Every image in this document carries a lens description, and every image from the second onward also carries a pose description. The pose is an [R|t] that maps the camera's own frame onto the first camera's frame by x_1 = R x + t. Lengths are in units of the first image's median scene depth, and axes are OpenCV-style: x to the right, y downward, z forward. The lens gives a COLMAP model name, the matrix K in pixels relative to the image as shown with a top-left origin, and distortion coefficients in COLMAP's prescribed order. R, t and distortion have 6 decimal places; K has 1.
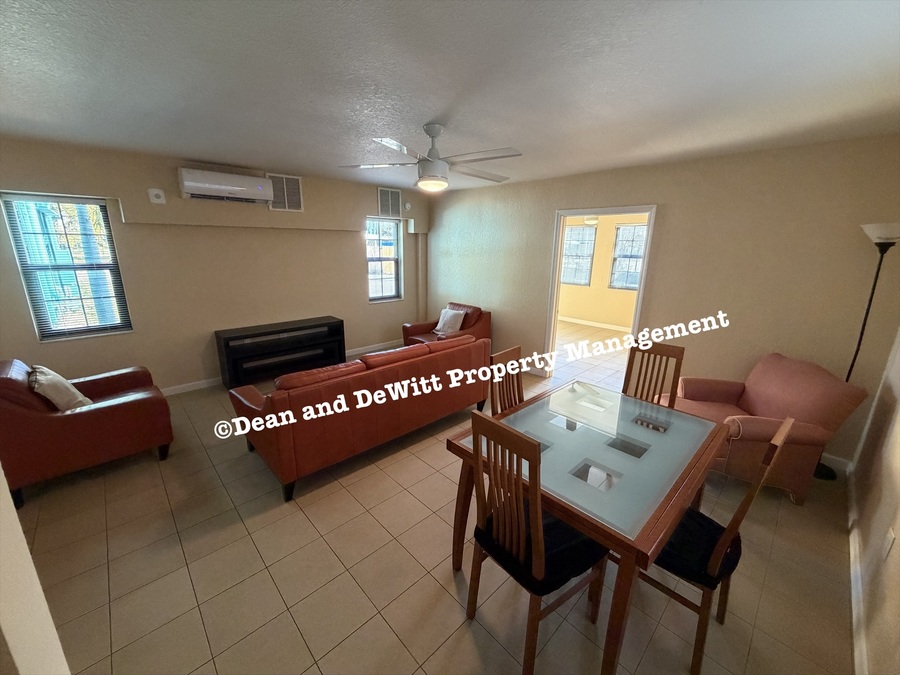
lens RADIAL K [[359.6, 0, 453.8], [0, 359.6, 340.1], [0, 0, 1]] dist [-0.003733, 0.000750]
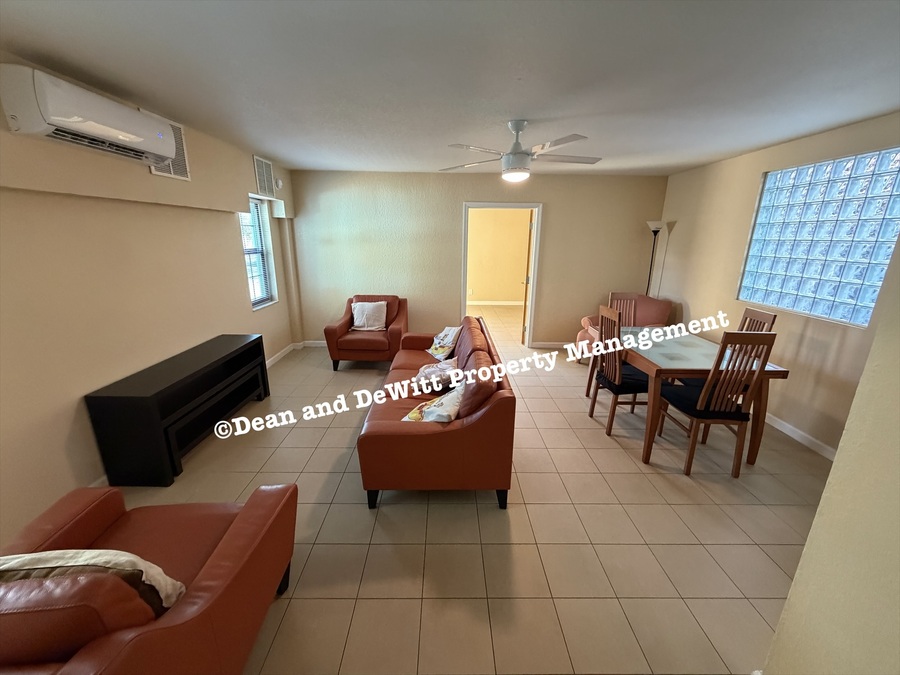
lens RADIAL K [[359.6, 0, 450.8], [0, 359.6, 340.8], [0, 0, 1]] dist [-0.003733, 0.000750]
pose [[0.679489, -0.211965, 0.702400, -0.554781], [0.190068, 0.975530, 0.110520, -0.051189], [-0.708639, 0.058407, 0.703150, 0.203166]]
